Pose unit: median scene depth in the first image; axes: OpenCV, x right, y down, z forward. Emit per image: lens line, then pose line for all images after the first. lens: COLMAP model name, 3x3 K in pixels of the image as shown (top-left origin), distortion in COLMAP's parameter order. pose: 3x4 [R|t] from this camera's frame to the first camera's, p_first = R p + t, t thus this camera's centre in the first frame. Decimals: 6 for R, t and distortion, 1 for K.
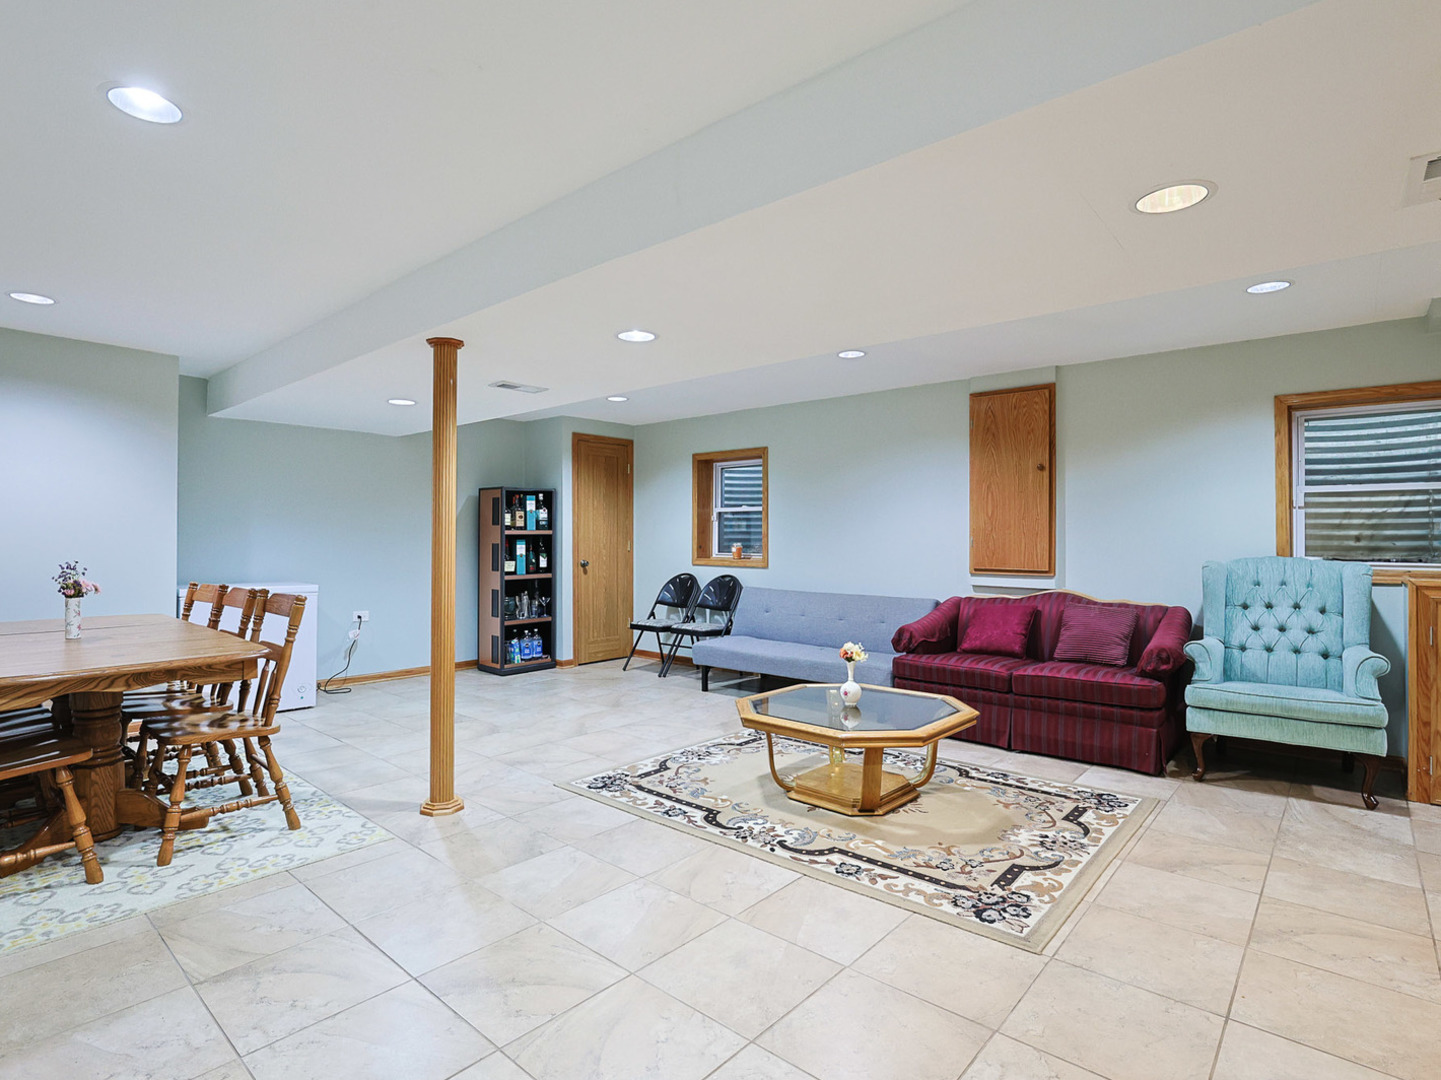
lens RADIAL K [[746.8, 0, 716.1], [0, 746.8, 532.9], [0, 0, 1]] dist [-0.058142, 0.026963]
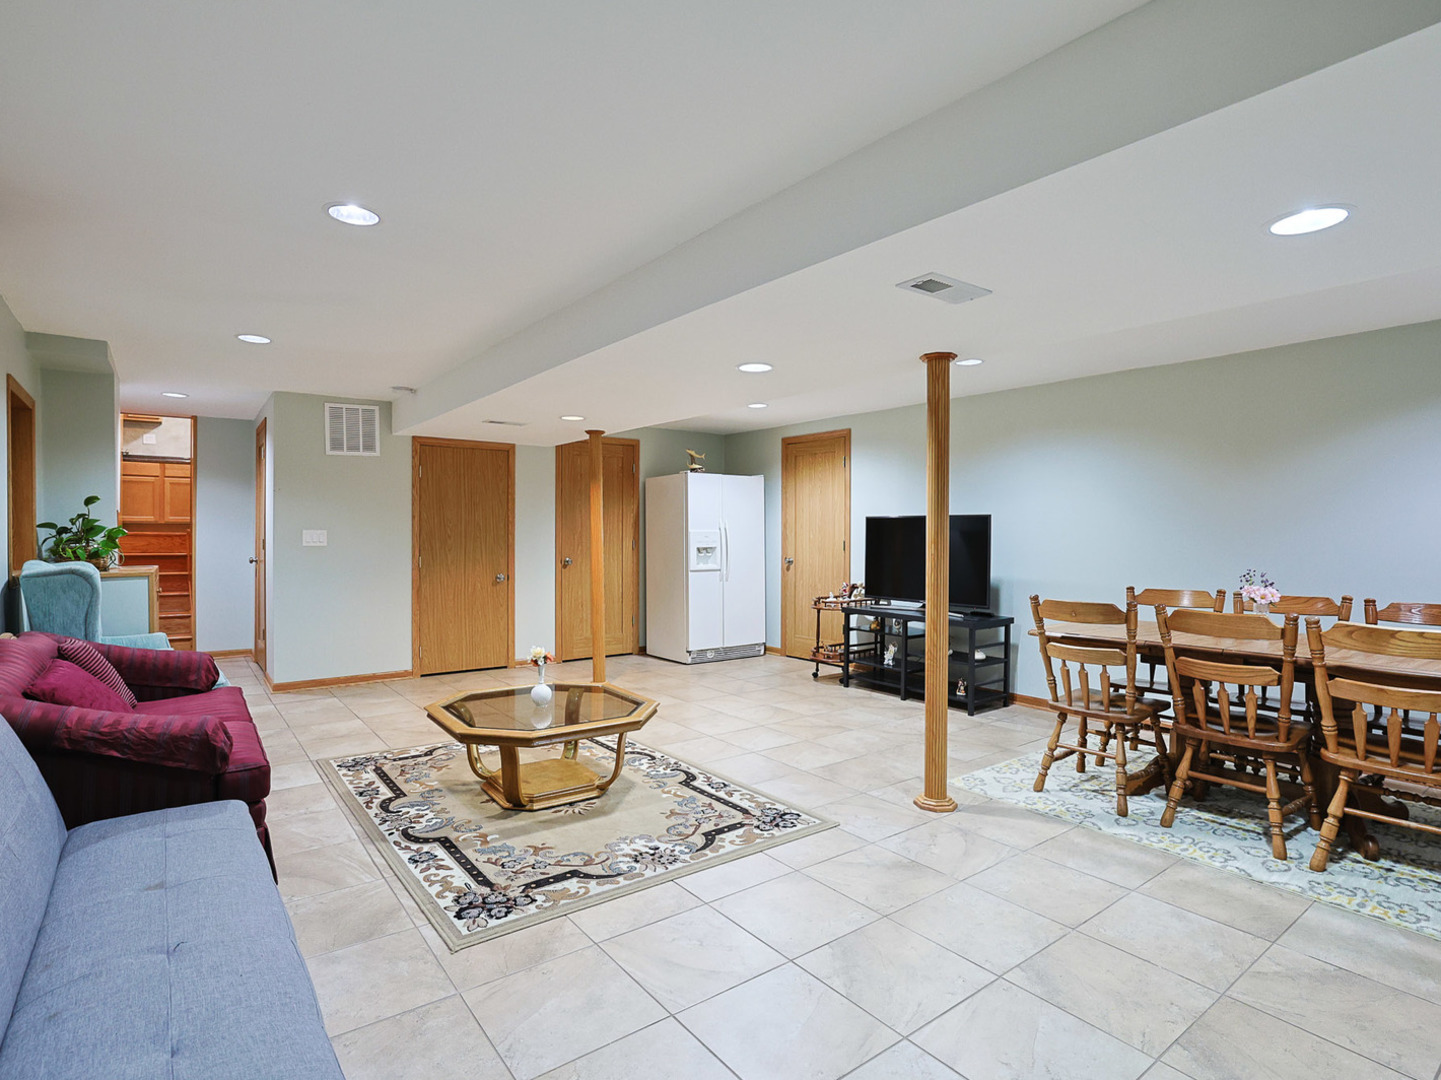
lens RADIAL K [[746.8, 0, 716.1], [0, 746.8, 532.9], [0, 0, 1]] dist [-0.058142, 0.026963]
pose [[-0.980048, -0.006939, 0.198637, -0.258242], [-0.008672, 0.999932, -0.007854, -0.001592], [-0.198569, -0.009420, -0.980042, 1.982477]]
